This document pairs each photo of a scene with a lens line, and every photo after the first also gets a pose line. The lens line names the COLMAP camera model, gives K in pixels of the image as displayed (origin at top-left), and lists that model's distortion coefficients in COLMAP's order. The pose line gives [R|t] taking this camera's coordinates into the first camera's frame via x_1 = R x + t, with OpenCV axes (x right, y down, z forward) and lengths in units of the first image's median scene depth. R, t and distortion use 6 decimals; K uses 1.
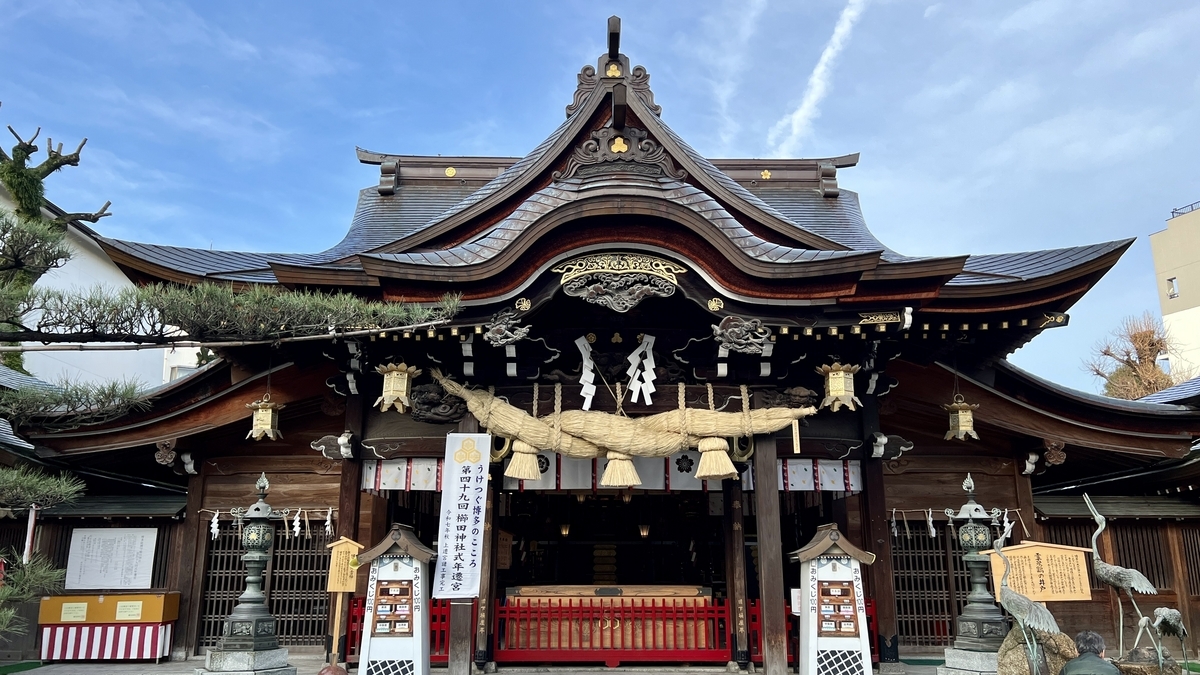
lens RADIAL K [[894.8, 0, 602.3], [0, 894.8, 343.3], [0, 0, 1]] dist [0.064258, -0.077633]
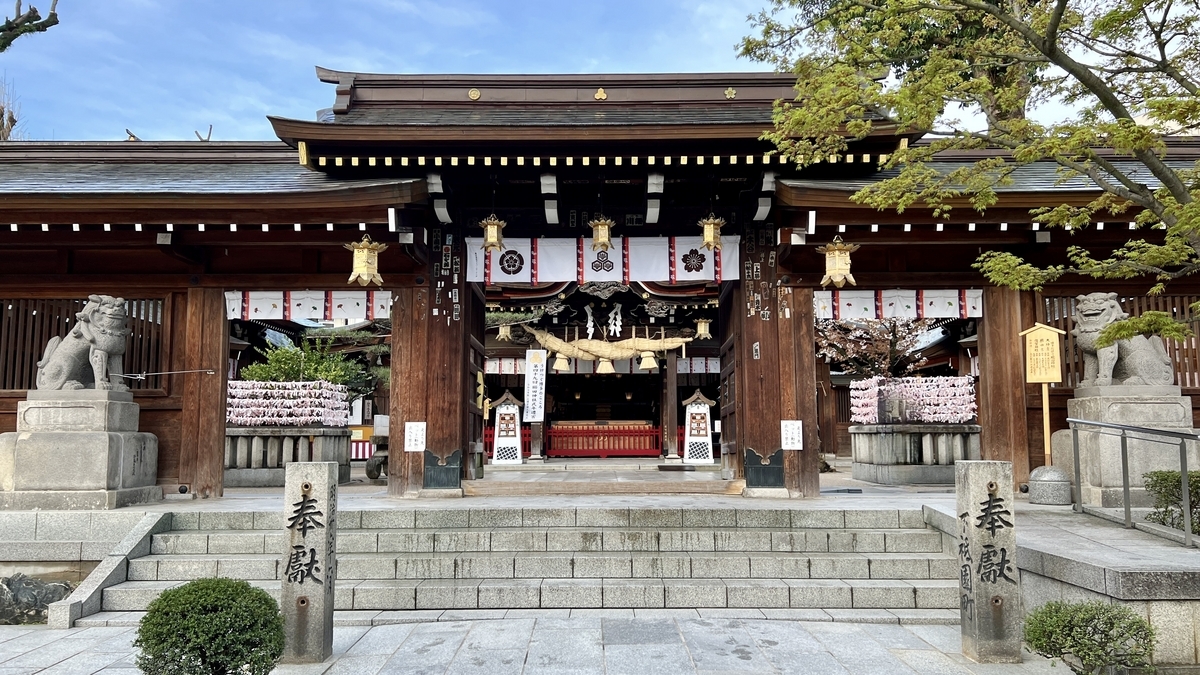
lens RADIAL K [[894.8, 0, 608.1], [0, 894.8, 325.8], [0, 0, 1]] dist [0.064258, -0.077633]
pose [[0.999991, -0.004317, -0.000218, 0.027607], [0.004311, 0.992576, 0.121553, -0.222813], [-0.000308, -0.121553, 0.992585, -1.166340]]
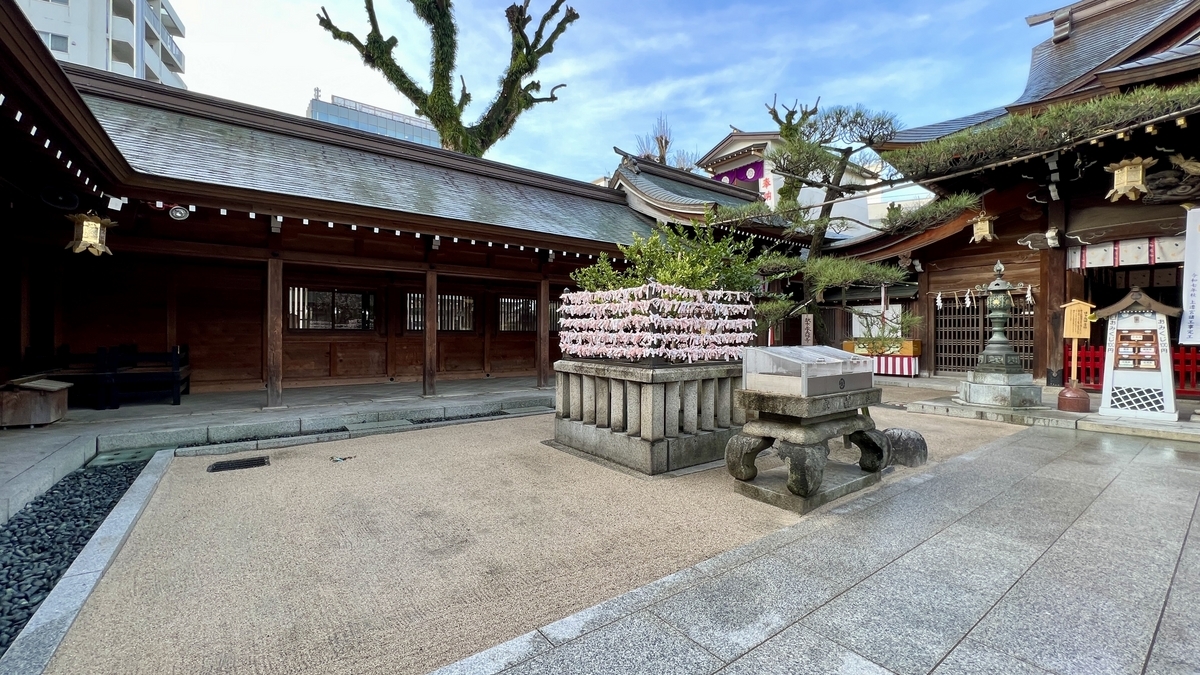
lens RADIAL K [[481.0, 0, 600.5], [0, 481.0, 335.1], [0, 0, 1]] dist [0.001183, -0.001601]
pose [[0.592003, 0.003221, -0.805929, -0.120614], [0.194420, 0.969888, 0.146690, 0.017972], [0.782134, -0.243530, 0.573550, -0.001956]]
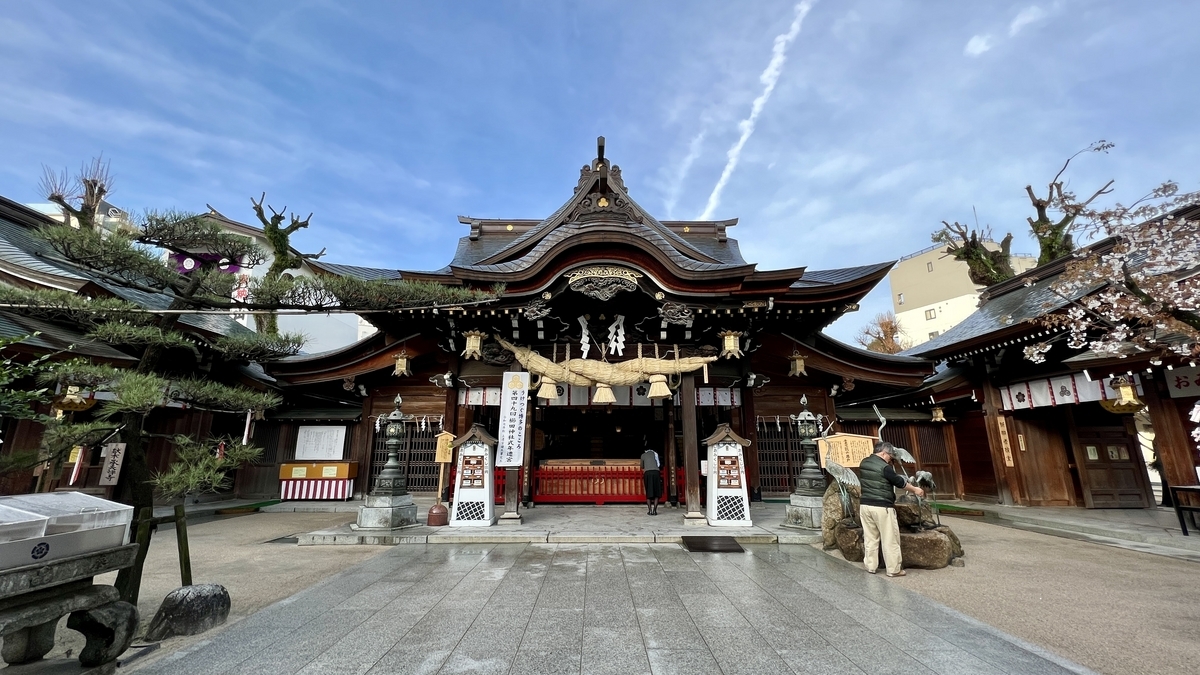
lens RADIAL K [[478.2, 0, 597.6], [0, 478.2, 335.5], [0, 0, 1]] dist [-0.001942, 0.000785]
pose [[0.999998, 0.000475, 0.001700, 0.005985], [-0.000494, 0.999938, 0.011084, 0.020056], [-0.001694, -0.011085, 0.999937, 0.078822]]
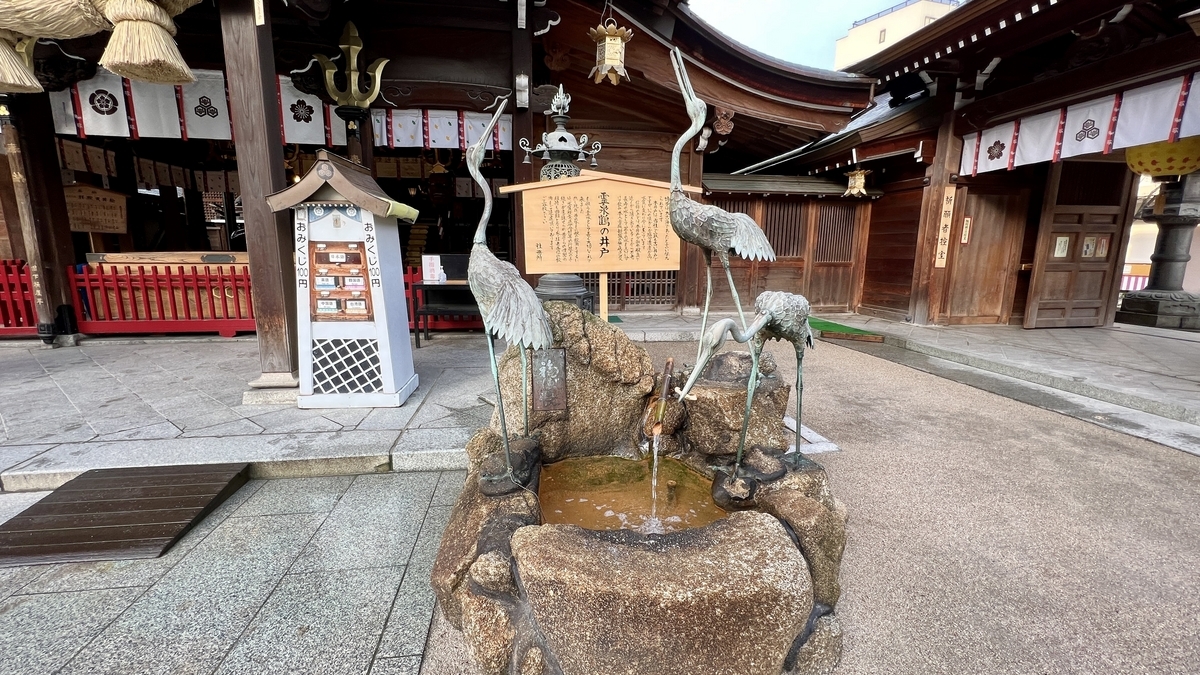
lens RADIAL K [[478.2, 0, 597.8], [0, 478.2, 336.2], [0, 0, 1]] dist [-0.001942, 0.000785]
pose [[0.989099, -0.019550, 0.145950, 0.370592], [-0.042886, 0.909937, 0.412524, 0.163049], [-0.140870, -0.414287, 0.899179, 0.590386]]
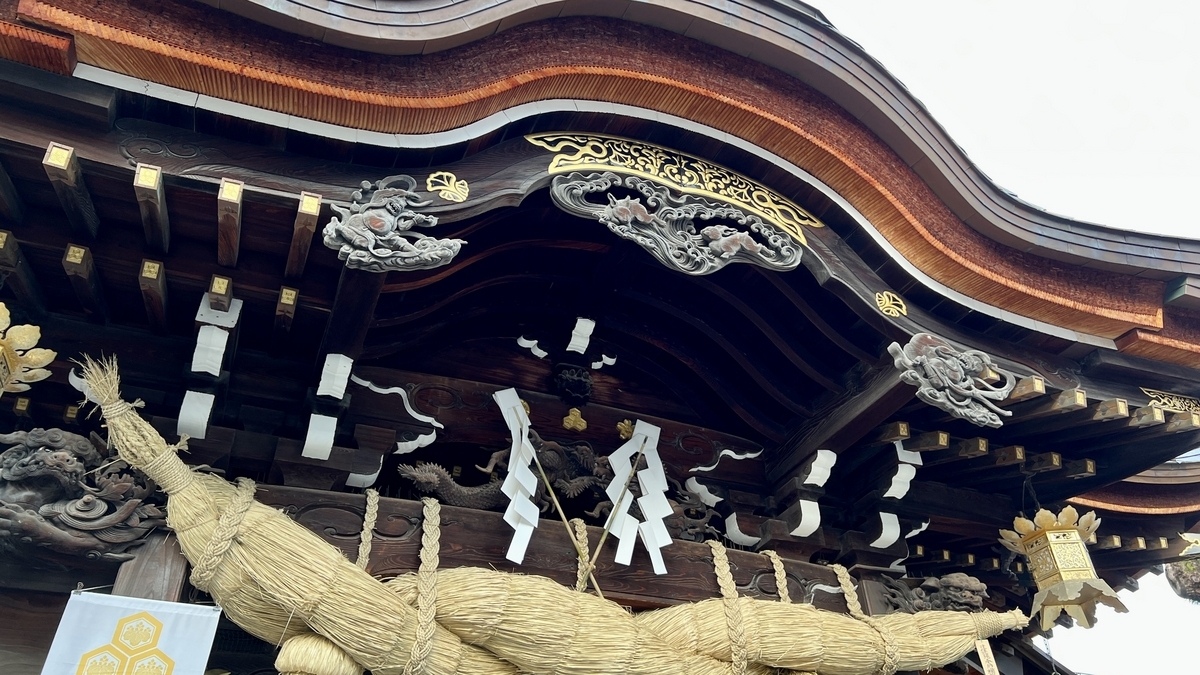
lens RADIAL K [[894.8, 0, 602.7], [0, 894.8, 333.1], [0, 0, 1]] dist [0.064258, -0.077633]
pose [[0.925434, 0.203297, 0.319753, -0.121457], [-0.051262, 0.903295, -0.425946, 0.143650], [-0.375425, 0.377793, 0.846362, 0.629407]]
